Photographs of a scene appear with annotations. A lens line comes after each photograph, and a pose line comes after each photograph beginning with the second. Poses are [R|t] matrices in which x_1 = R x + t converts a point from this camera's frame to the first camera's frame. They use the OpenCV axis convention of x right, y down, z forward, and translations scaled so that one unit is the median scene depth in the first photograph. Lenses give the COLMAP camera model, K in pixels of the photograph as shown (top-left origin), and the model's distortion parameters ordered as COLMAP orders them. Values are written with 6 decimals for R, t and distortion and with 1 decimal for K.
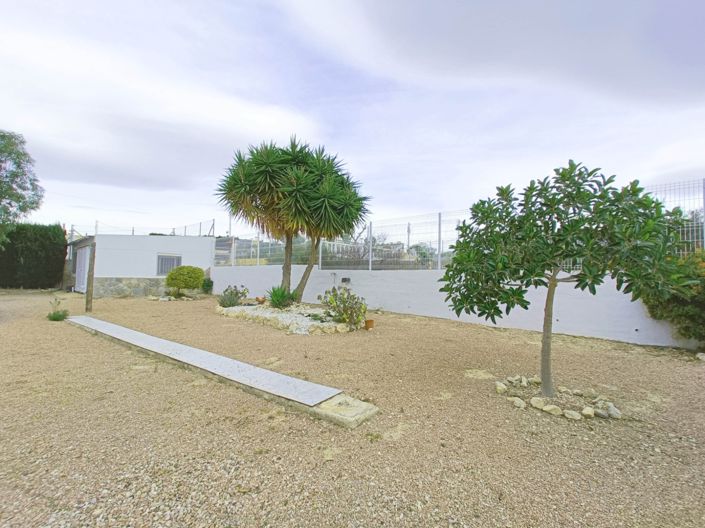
lens RADIAL K [[311.4, 0, 352.5], [0, 311.4, 264.0], [0, 0, 1]] dist [-0.000055, -0.000240]
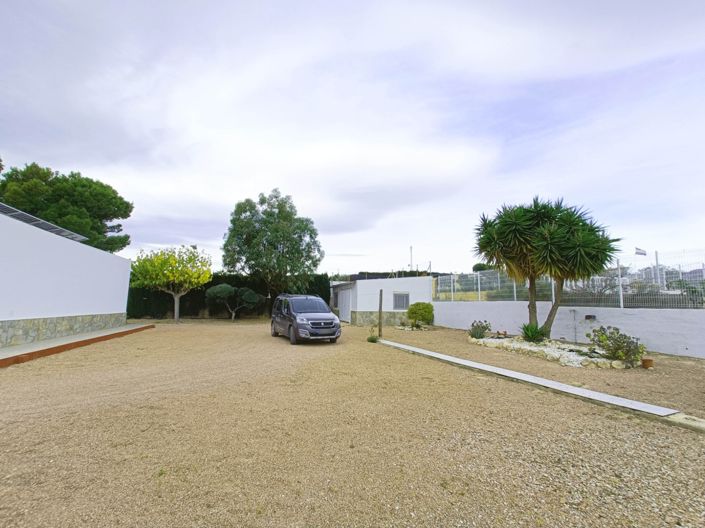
lens RADIAL K [[311.4, 0, 352.5], [0, 311.4, 264.0], [0, 0, 1]] dist [-0.000055, -0.000240]
pose [[0.856811, -0.070521, -0.510785, -0.199252], [0.023162, 0.994867, -0.098502, -0.050567], [0.515109, 0.072567, 0.854047, -0.364563]]
